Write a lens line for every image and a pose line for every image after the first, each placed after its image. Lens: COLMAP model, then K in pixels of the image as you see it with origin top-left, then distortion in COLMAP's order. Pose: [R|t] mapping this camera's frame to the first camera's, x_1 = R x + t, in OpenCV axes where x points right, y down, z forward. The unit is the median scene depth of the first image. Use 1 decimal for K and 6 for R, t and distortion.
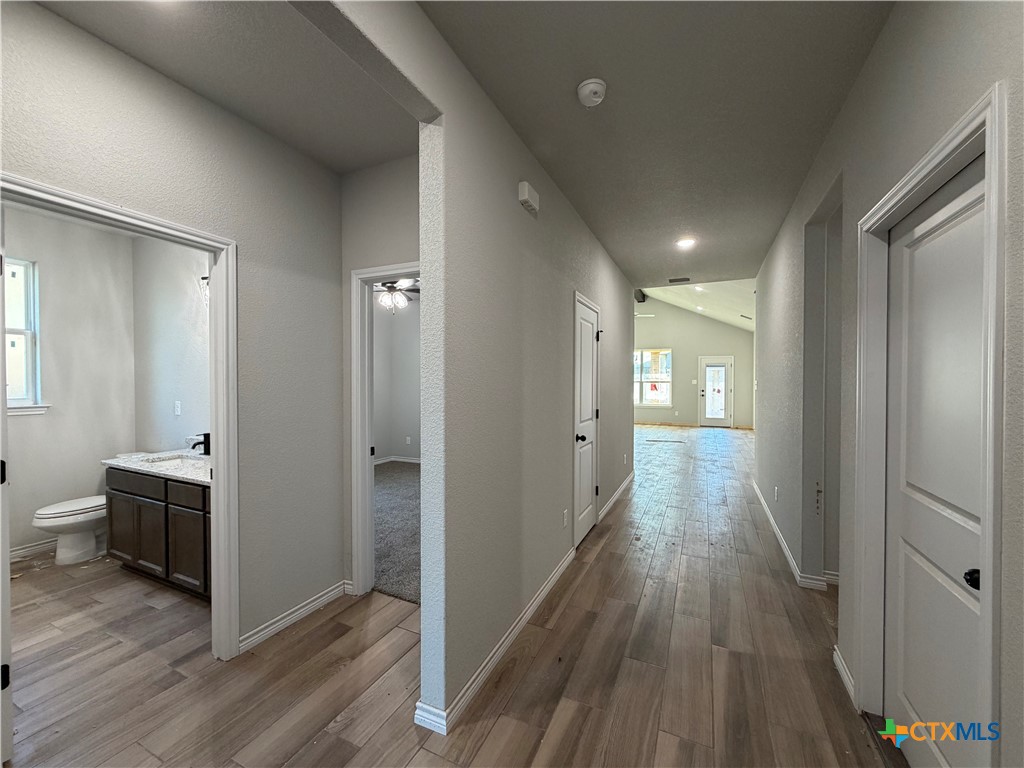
lens RADIAL K [[407.5, 0, 509.8], [0, 407.5, 385.0], [0, 0, 1]] dist [-0.000953, -0.000026]
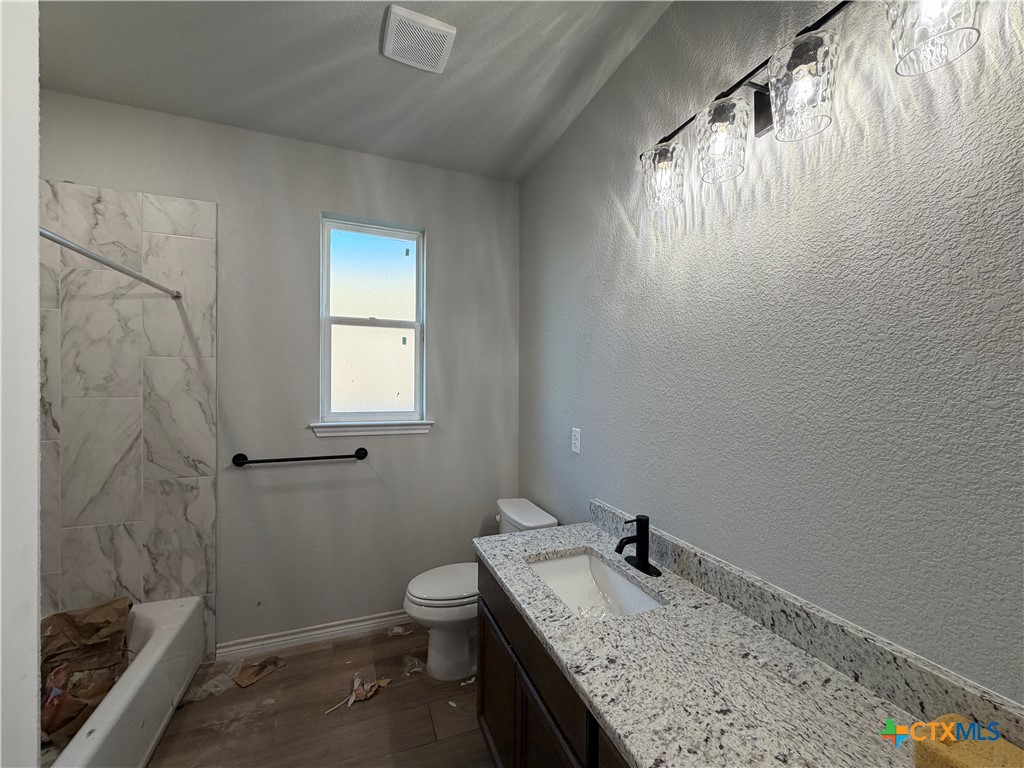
lens RADIAL K [[407.5, 0, 509.8], [0, 407.5, 385.0], [0, 0, 1]] dist [-0.000953, -0.000026]
pose [[0.723060, 0.009018, -0.690726, -0.543923], [-0.017250, 0.999839, -0.005004, -0.016396], [0.690570, 0.015534, 0.723099, 0.583831]]
